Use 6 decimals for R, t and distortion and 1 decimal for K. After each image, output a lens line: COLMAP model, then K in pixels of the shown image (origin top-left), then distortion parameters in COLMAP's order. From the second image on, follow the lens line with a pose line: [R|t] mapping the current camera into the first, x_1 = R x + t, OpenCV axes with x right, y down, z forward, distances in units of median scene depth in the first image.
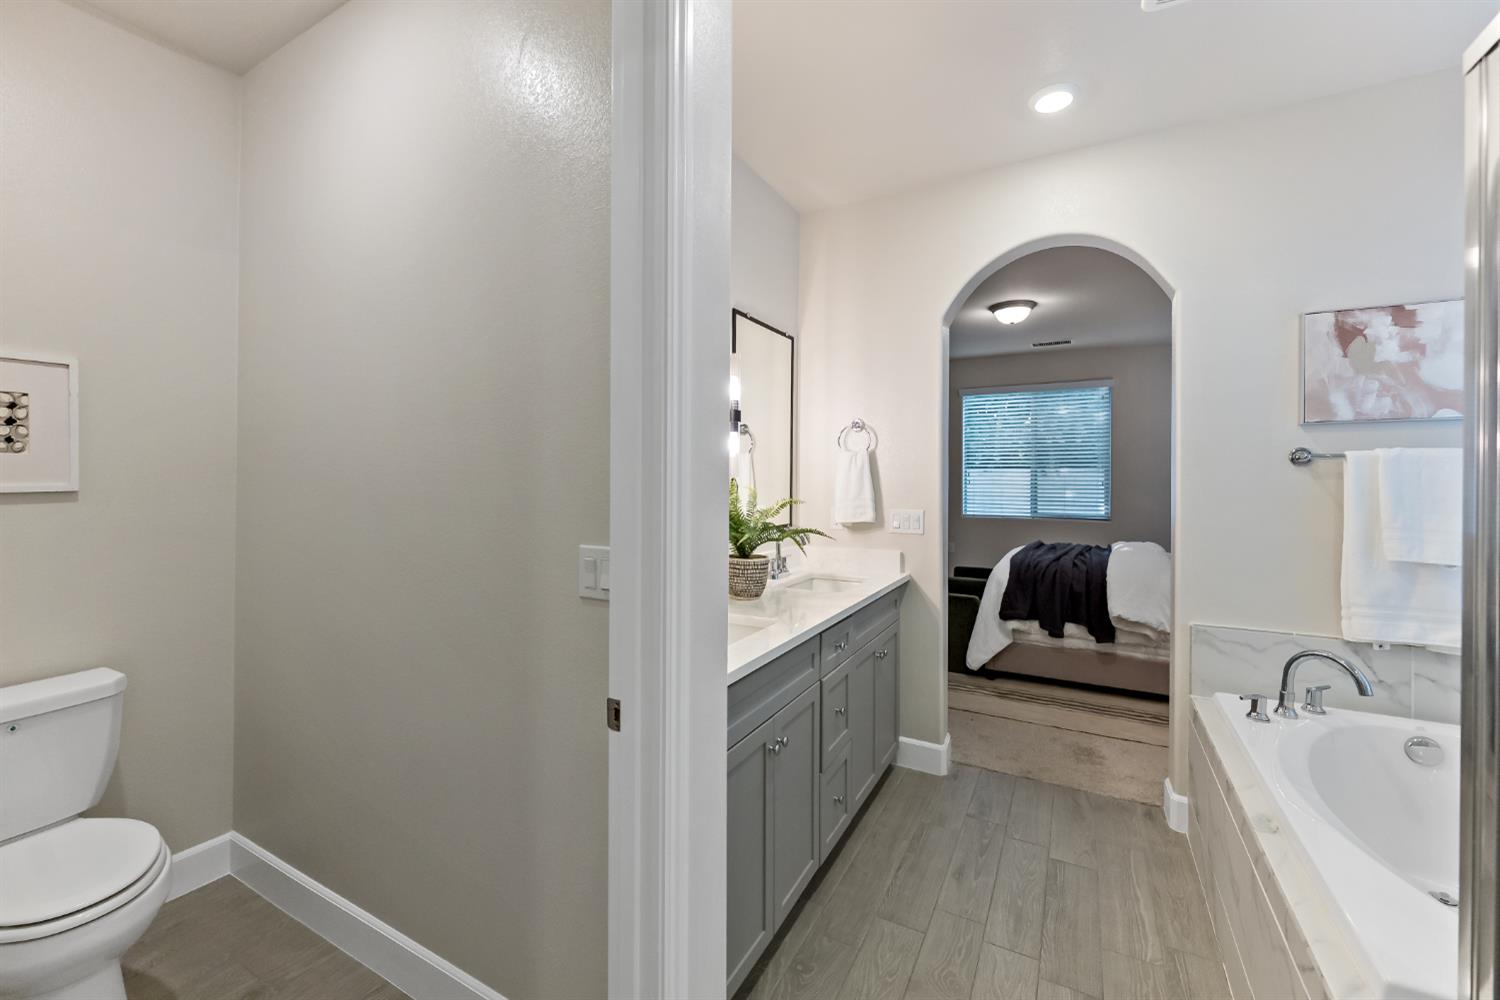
lens RADIAL K [[614.7, 0, 750.6], [0, 614.7, 485.0], [0, 0, 1]] dist [0.000094, -0.000024]
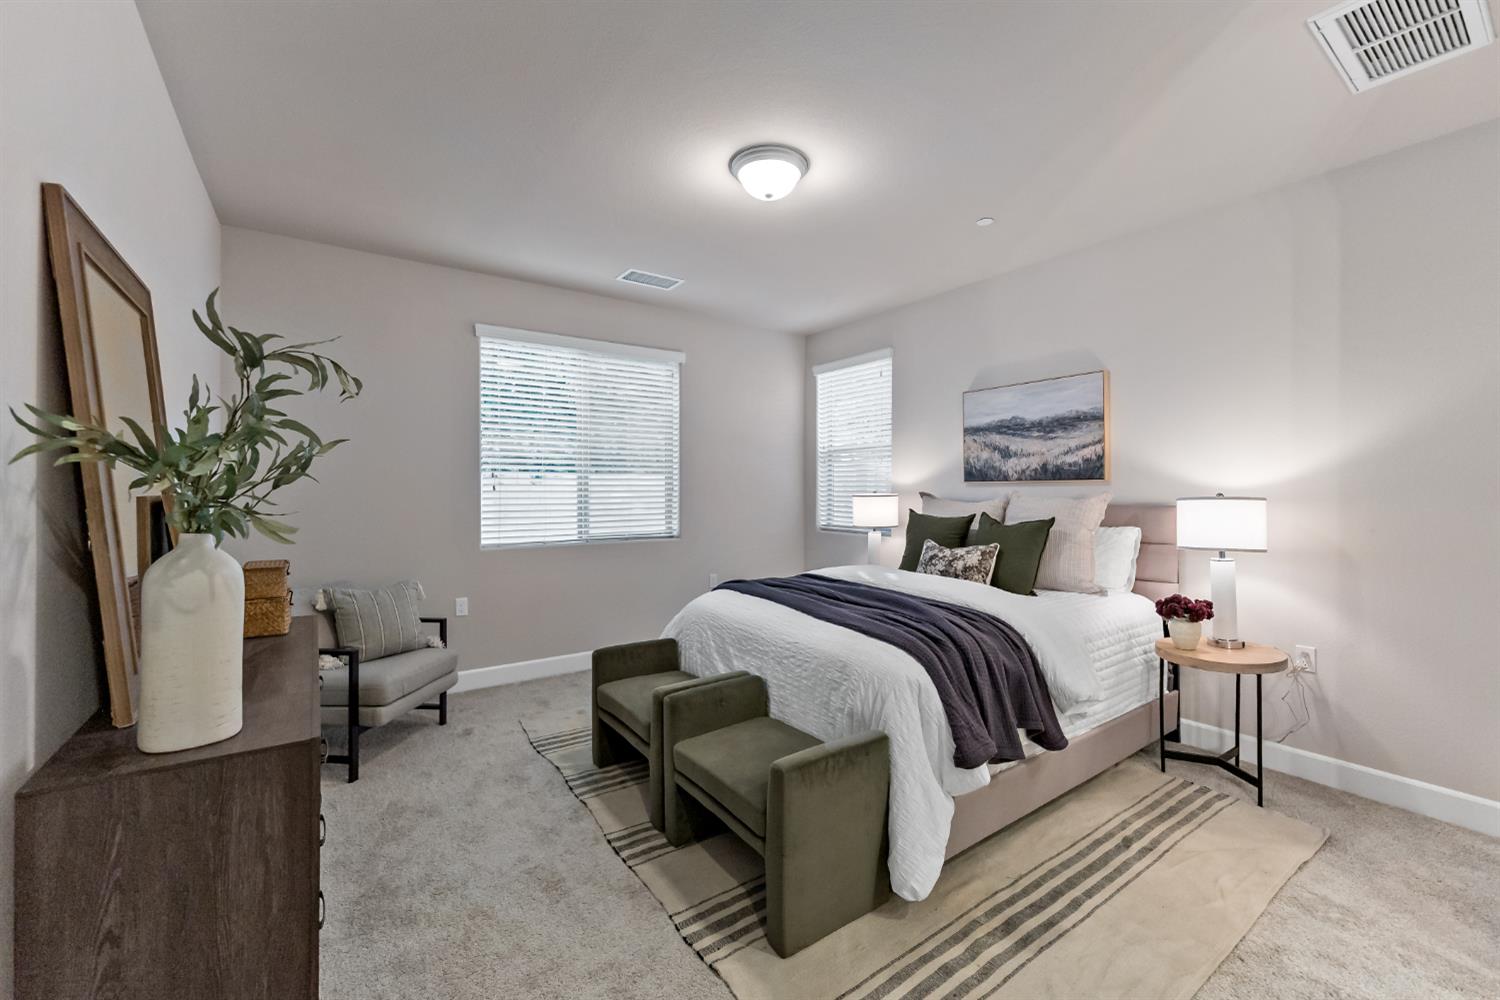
lens RADIAL K [[605.5, 0, 755.9], [0, 605.5, 489.3], [0, 0, 1]] dist [-0.001193, -0.000278]
pose [[0.439483, -0.006576, 0.898227, -0.052754], [0.014950, 0.999888, 0.000006, -0.001119], [-0.898126, 0.013426, 0.439532, 0.564430]]
